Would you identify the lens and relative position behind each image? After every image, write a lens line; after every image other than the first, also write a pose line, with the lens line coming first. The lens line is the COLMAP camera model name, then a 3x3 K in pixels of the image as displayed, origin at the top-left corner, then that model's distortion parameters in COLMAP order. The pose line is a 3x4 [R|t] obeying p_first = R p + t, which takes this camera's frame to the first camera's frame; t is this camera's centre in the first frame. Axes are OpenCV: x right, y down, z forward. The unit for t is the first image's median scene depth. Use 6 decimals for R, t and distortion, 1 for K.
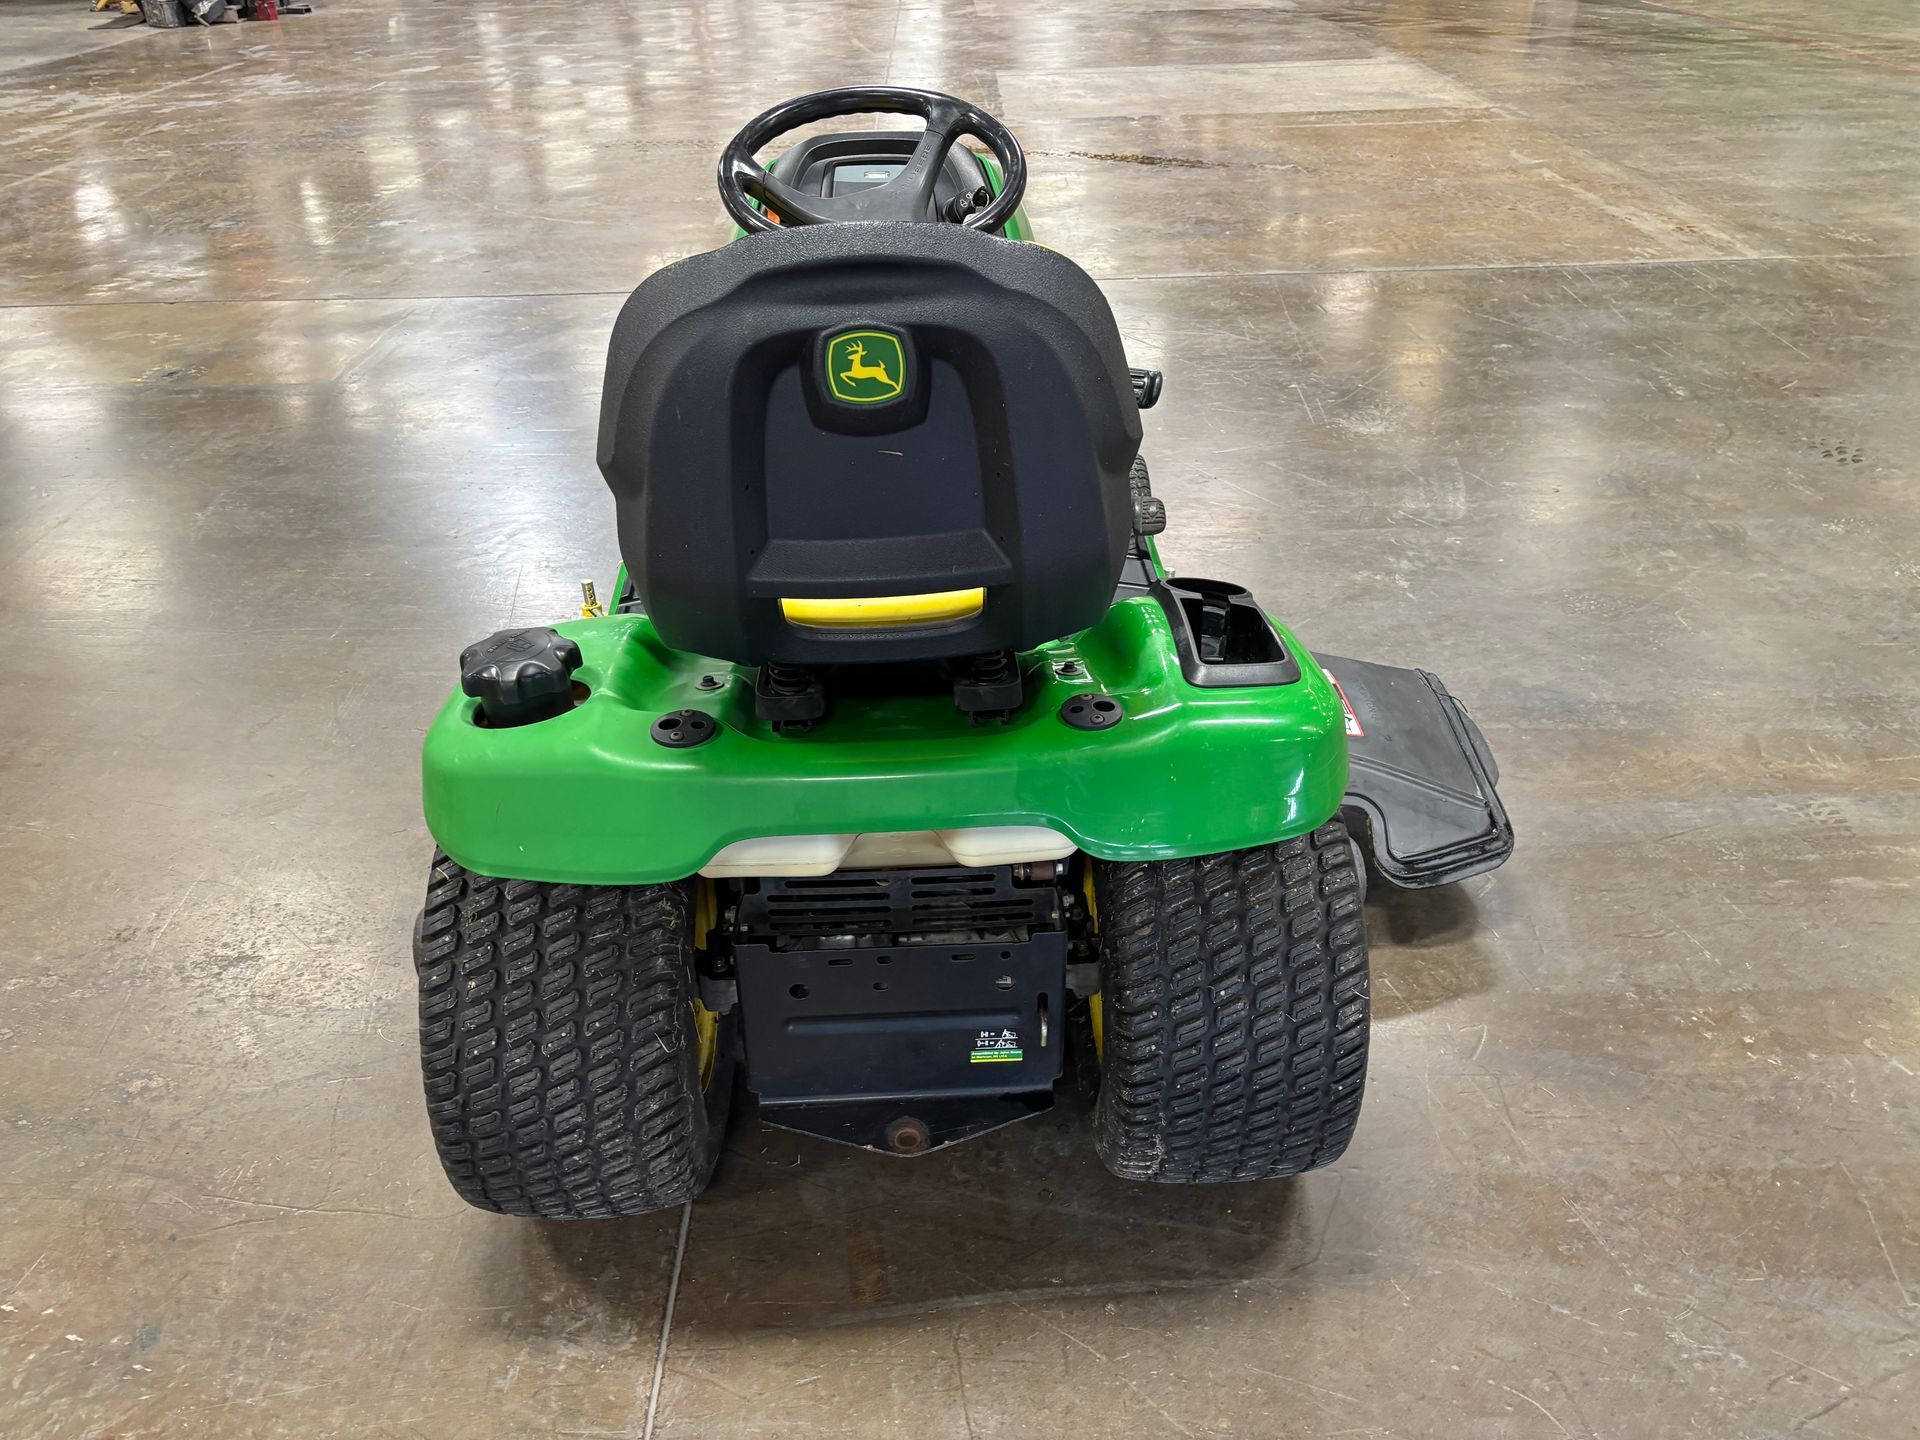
lens RADIAL K [[1423.6, 0, 960.0], [0, 1423.6, 720.0], [0, 0, 1]] dist [0.073060, -0.094185]
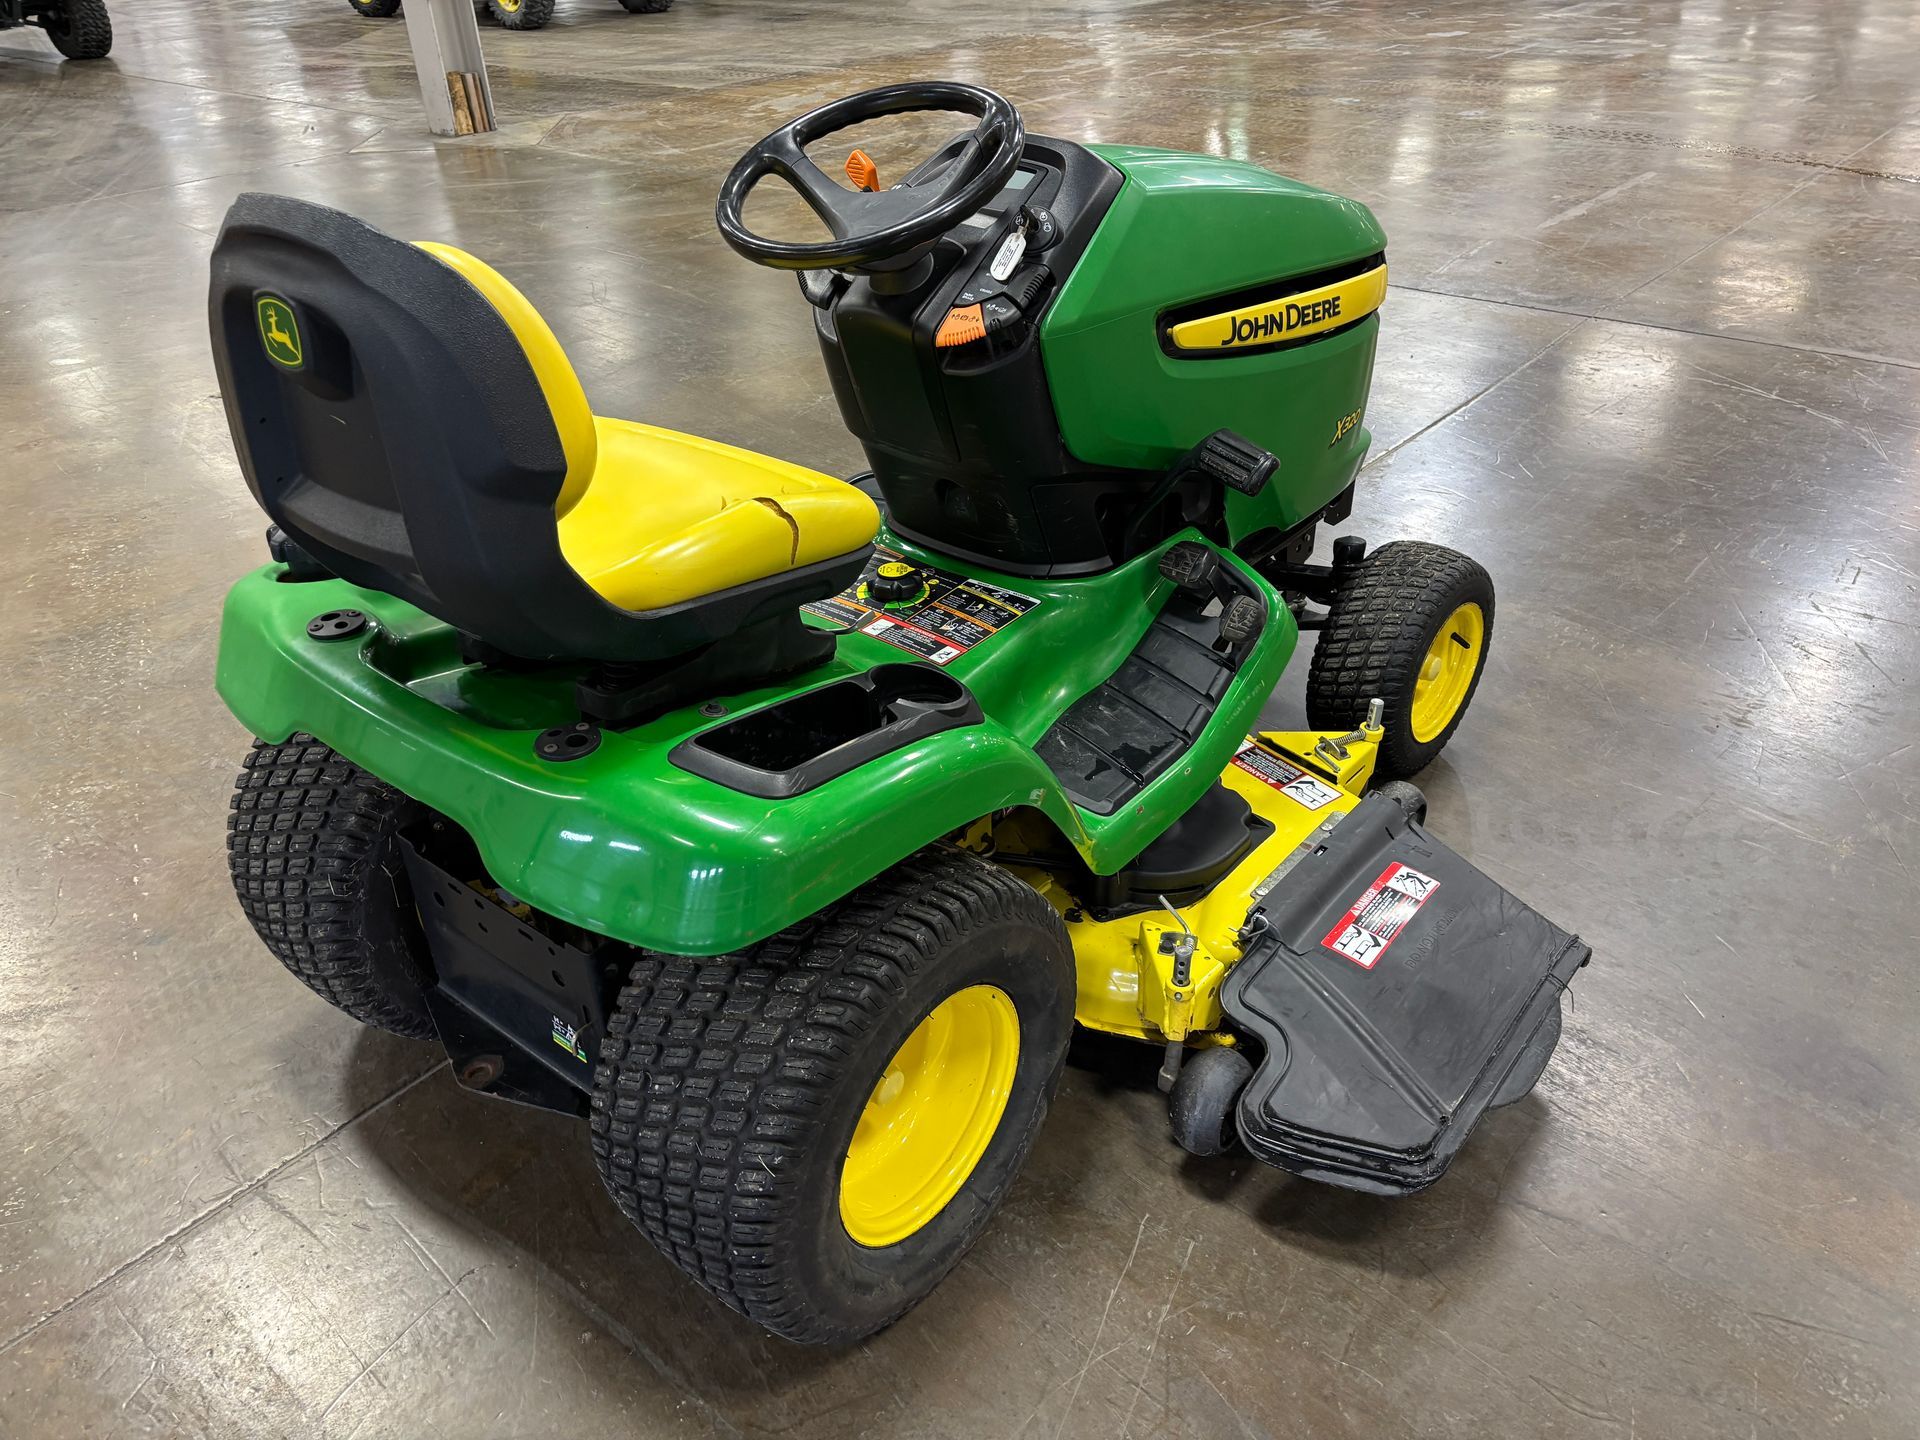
lens RADIAL K [[1432.8, 0, 963.9], [0, 1432.8, 730.0], [0, 0, 1]] dist [0.059402, -0.059871]
pose [[0.749135, 0.351512, -0.561459, 0.740475], [-0.334750, 0.932290, 0.137032, -0.209279], [0.571611, 0.085293, 0.816080, 0.316848]]
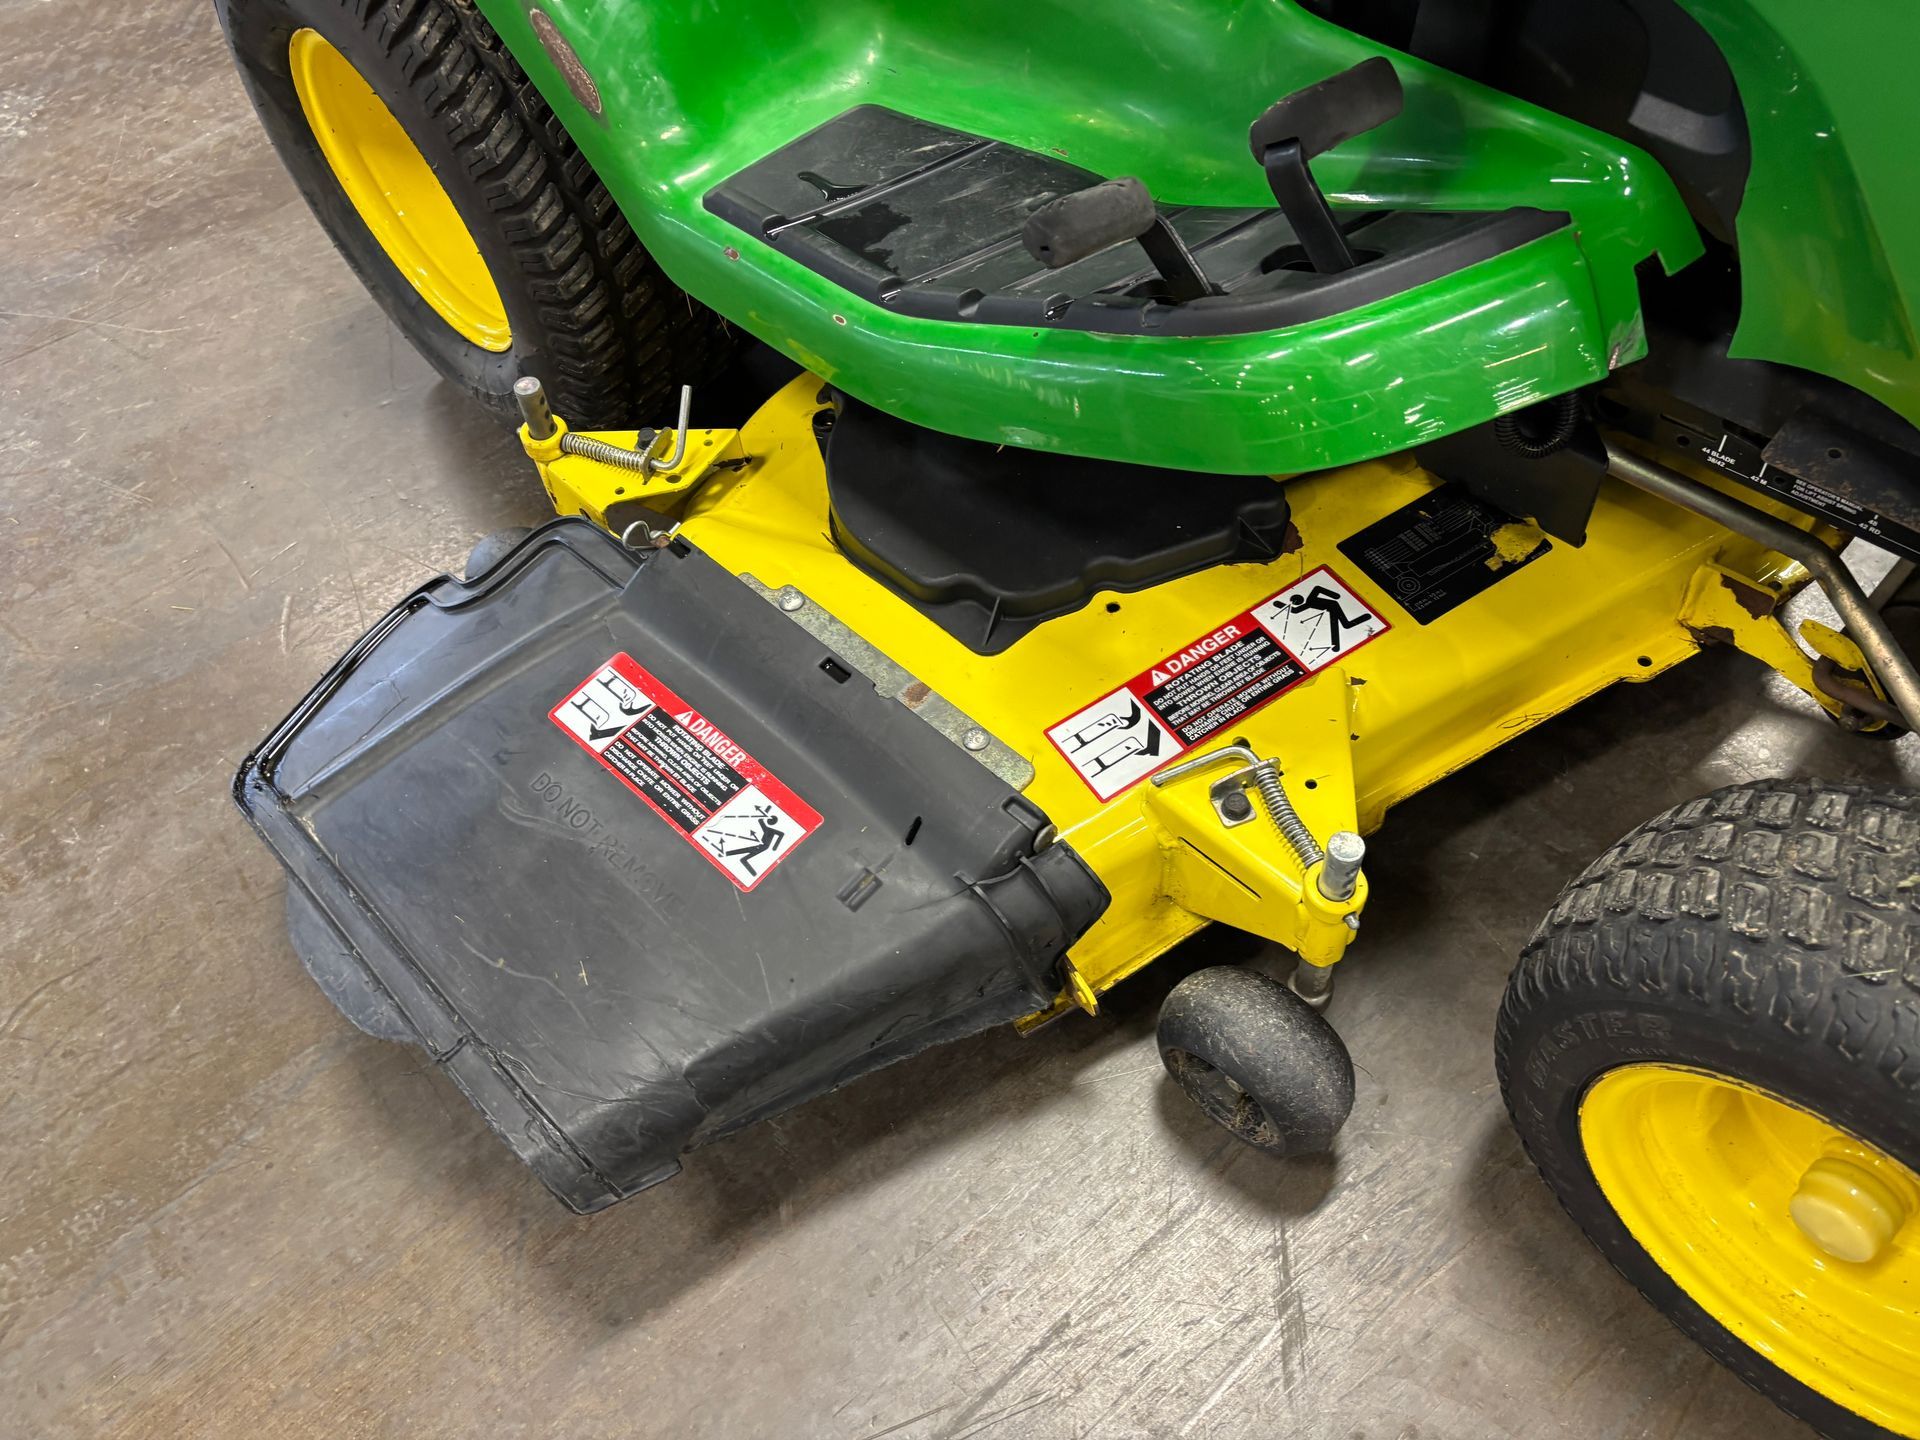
lens RADIAL K [[1432.8, 0, 963.9], [0, 1432.8, 730.0], [0, 0, 1]] dist [0.059402, -0.059871]
pose [[-0.726698, 0.595291, -0.342840, 0.495584], [-0.273401, 0.207217, 0.939315, -0.623831], [0.630208, 0.776331, 0.012169, 1.556046]]
